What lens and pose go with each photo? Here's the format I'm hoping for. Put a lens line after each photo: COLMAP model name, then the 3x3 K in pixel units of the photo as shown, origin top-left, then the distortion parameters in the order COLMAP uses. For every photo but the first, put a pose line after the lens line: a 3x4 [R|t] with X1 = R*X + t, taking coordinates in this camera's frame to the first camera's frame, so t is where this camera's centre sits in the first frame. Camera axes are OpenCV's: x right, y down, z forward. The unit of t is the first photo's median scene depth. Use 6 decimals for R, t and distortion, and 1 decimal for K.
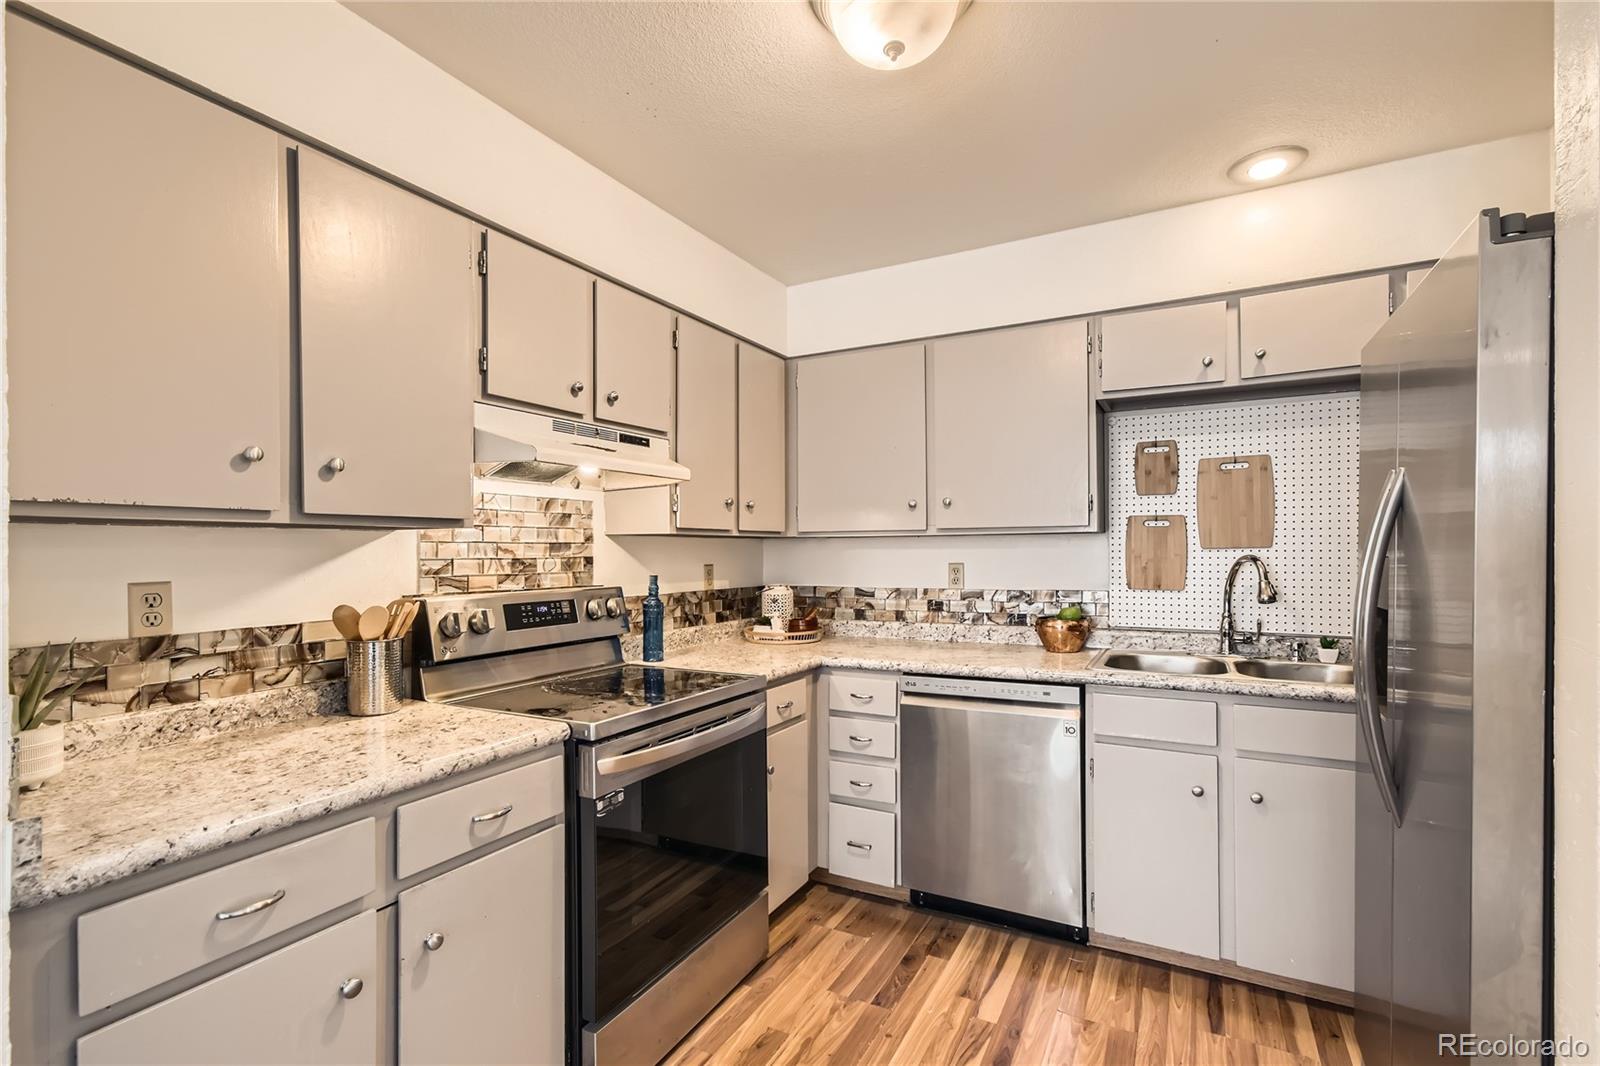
lens RADIAL K [[714.0, 0, 801.5], [0, 714.0, 553.1], [0, 0, 1]] dist [-0.010961, 0.008401]
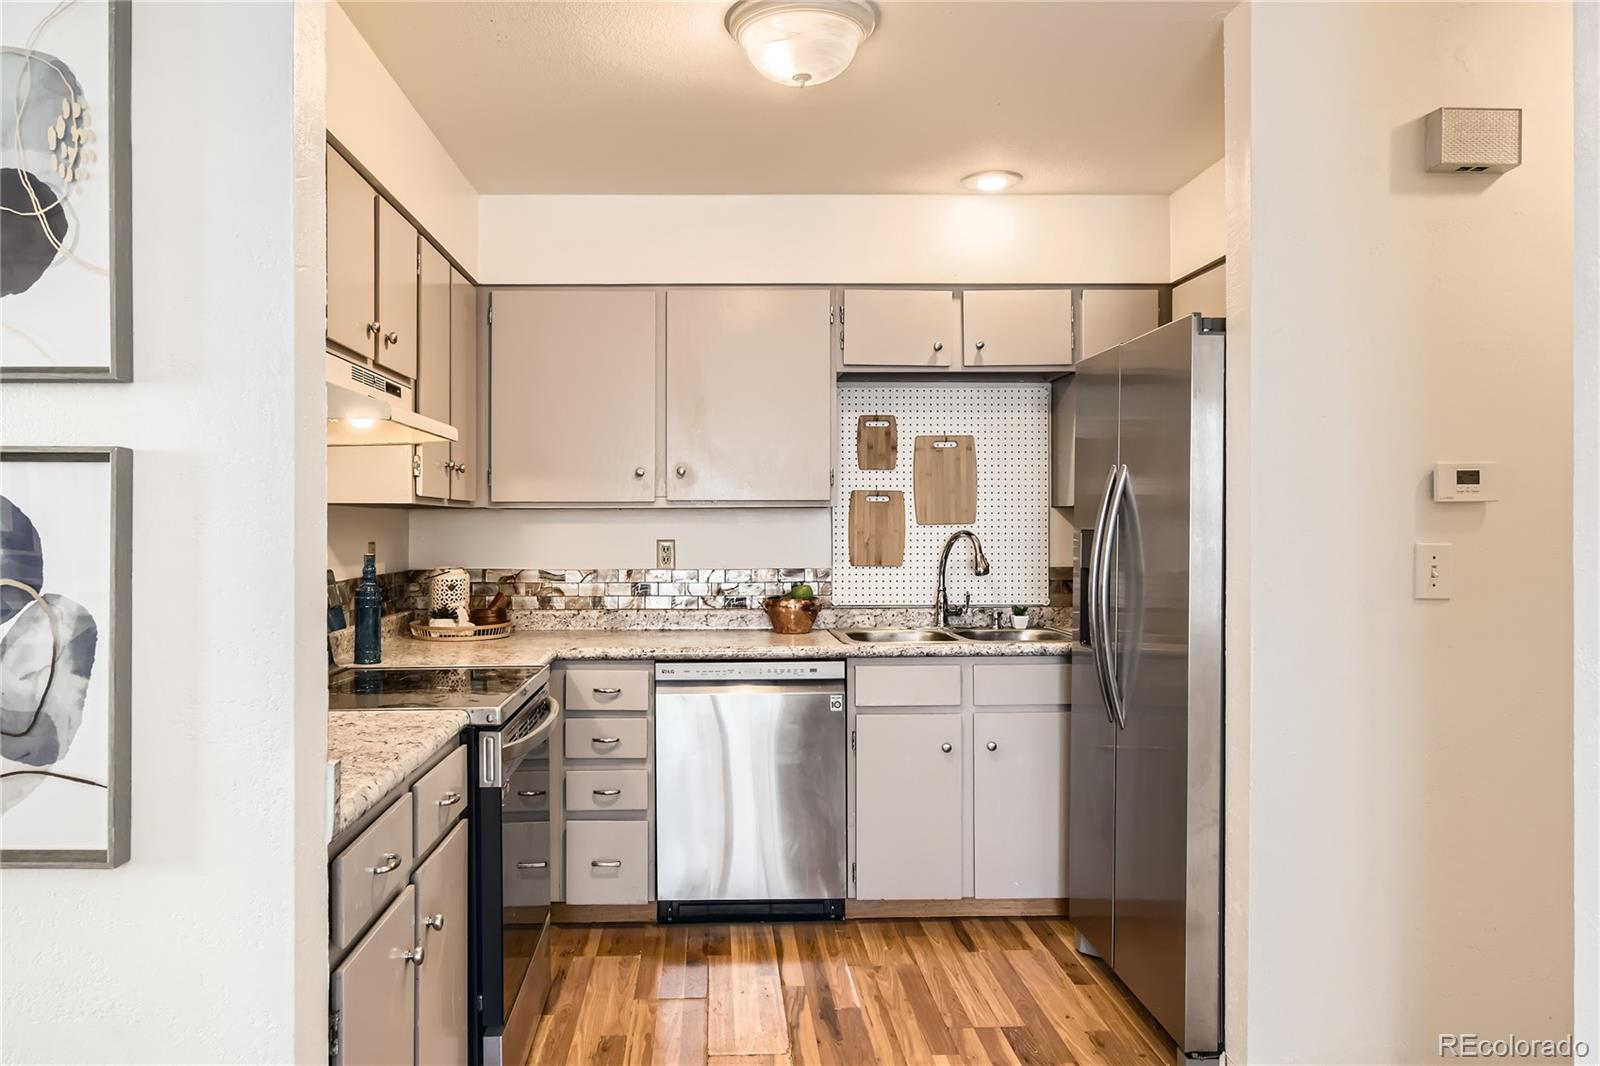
lens RADIAL K [[1142.4, 0, 727.0], [0, 1142.4, 523.9], [0, 0, 1]] dist [-0.025490, 0.022297]
pose [[0.870660, 0.005456, 0.491856, -0.550768], [-0.003258, 0.999981, -0.005324, 0.003157], [-0.491875, 0.003033, 0.870660, -0.326953]]
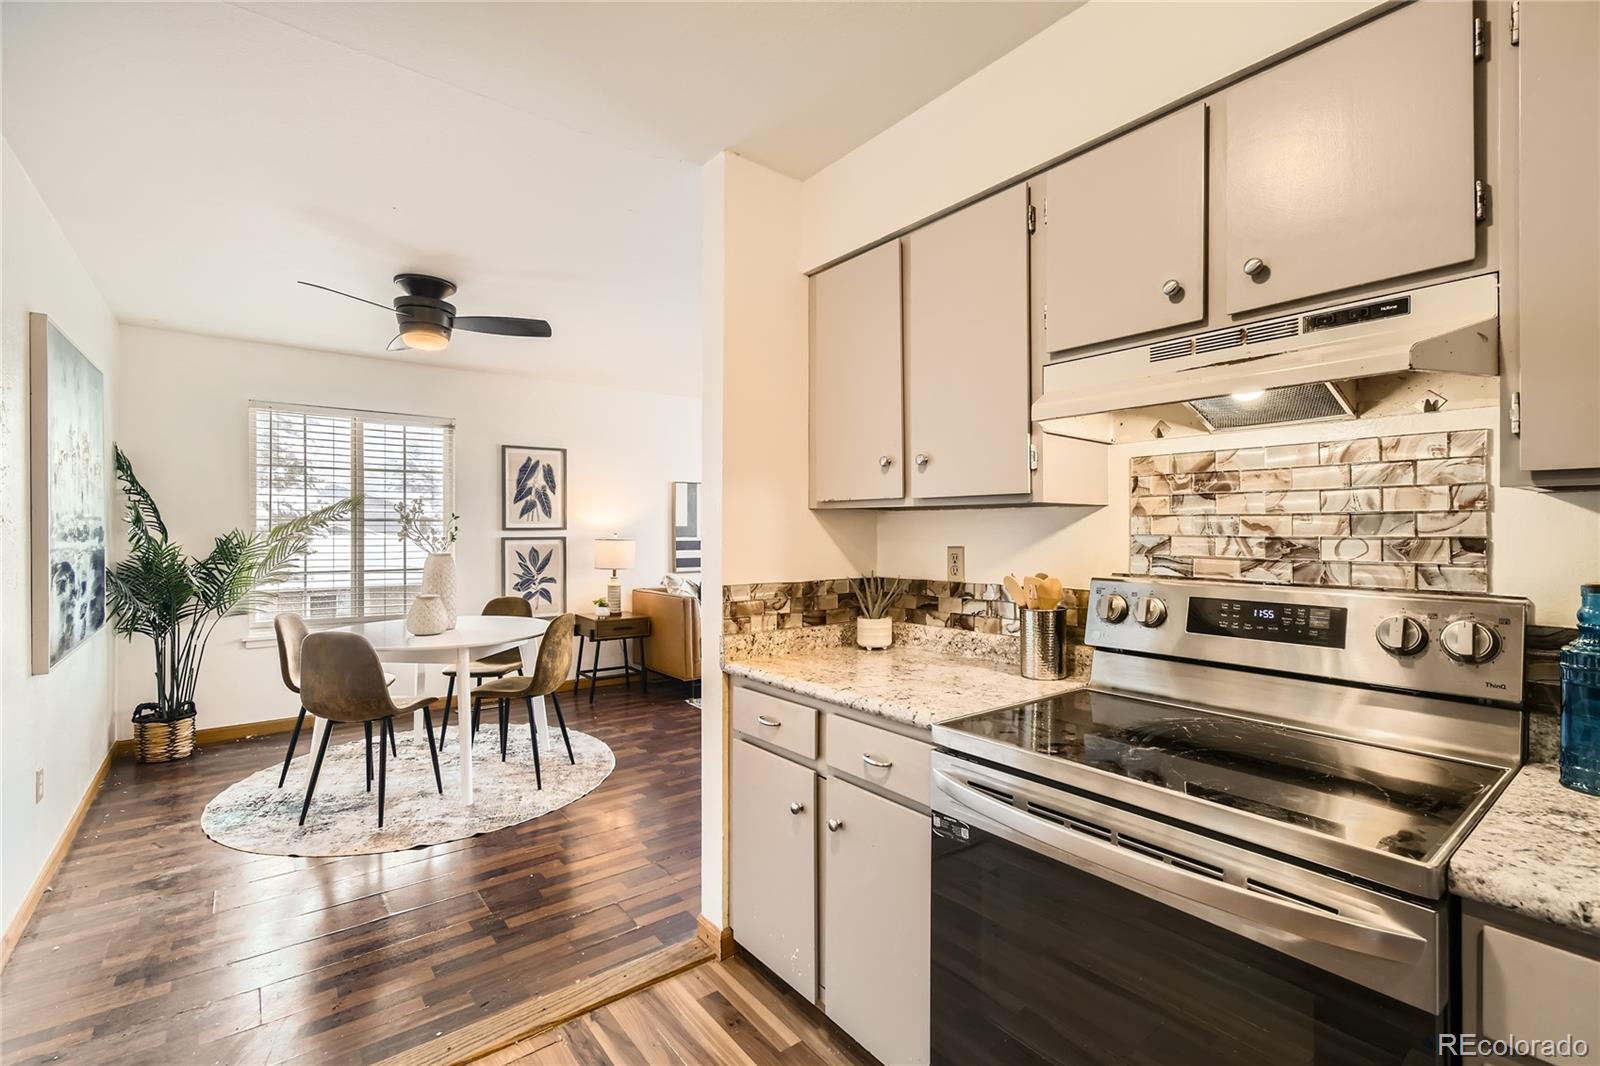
lens RADIAL K [[714.0, 0, 811.7], [0, 714.0, 525.9], [0, 0, 1]] dist [-0.010961, 0.008401]
pose [[-0.387924, 0.001735, -0.921690, 0.415510], [-0.000529, 0.999998, 0.002105, -0.004770], [0.921691, 0.001304, -0.387922, 0.865872]]
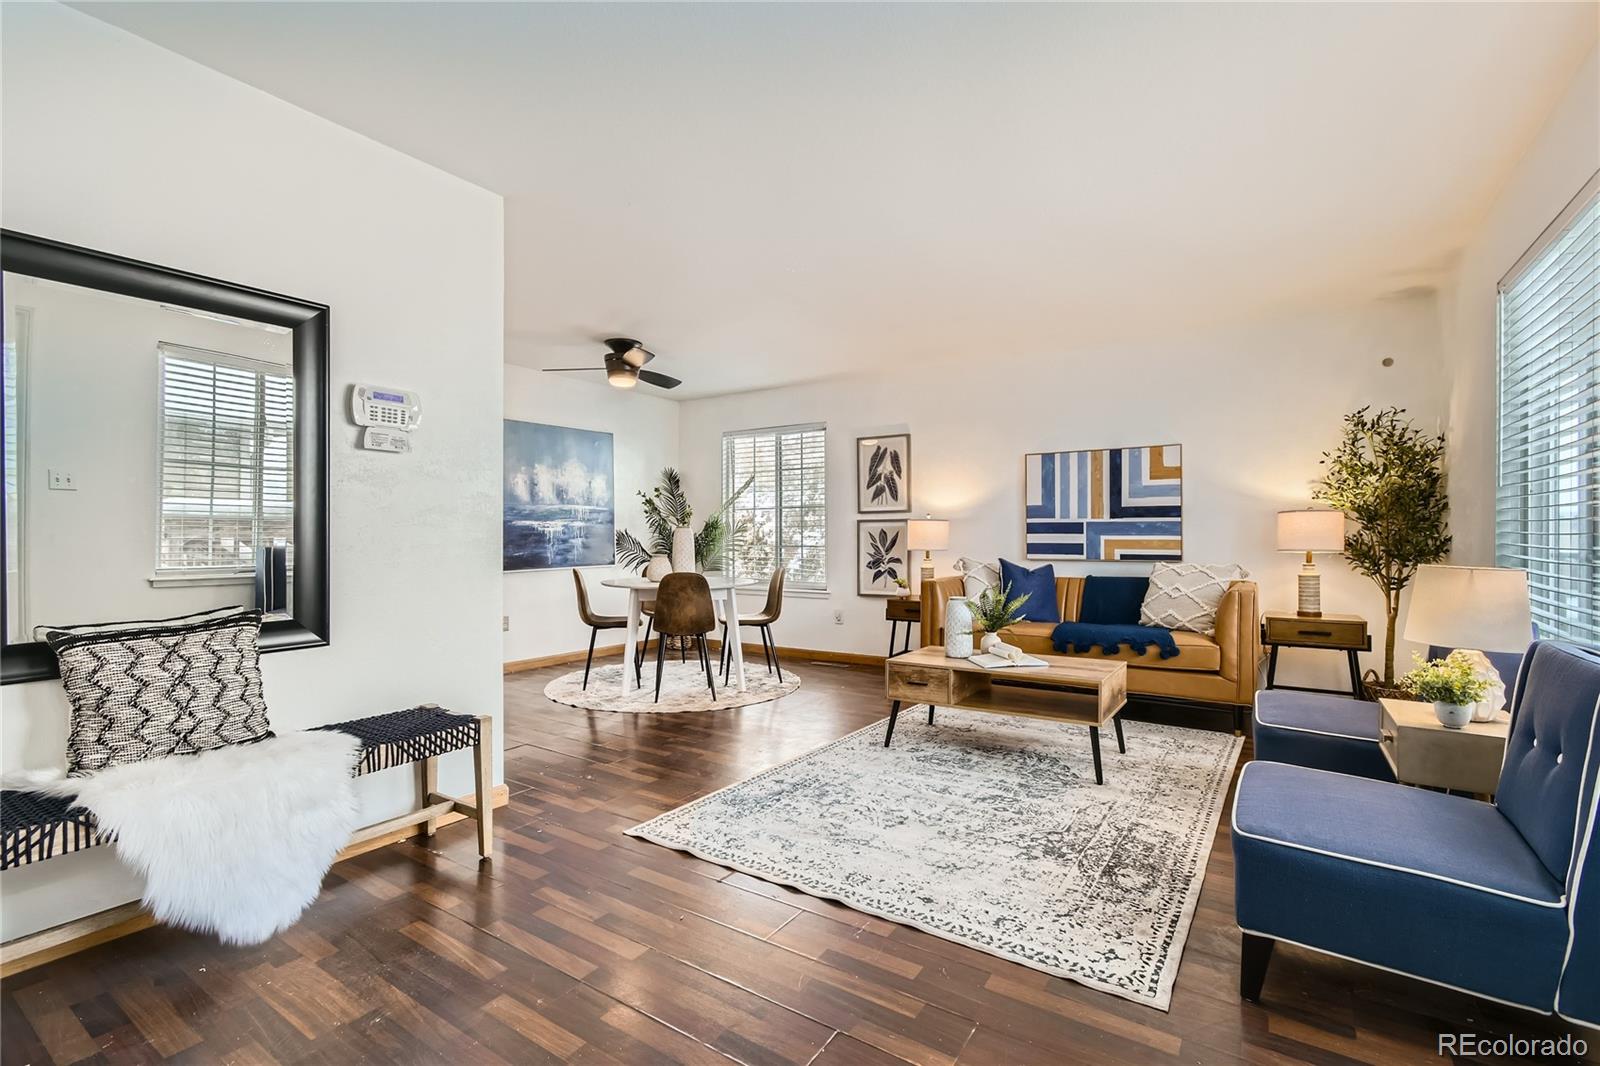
lens RADIAL K [[714.0, 0, 802.0], [0, 714.0, 547.3], [0, 0, 1]] dist [-0.010961, 0.008401]
pose [[-0.996500, 0.004223, 0.083485, -1.391696], [0.005239, 0.999915, 0.011959, 0.109259], [-0.083427, 0.012355, -0.996437, 1.714912]]
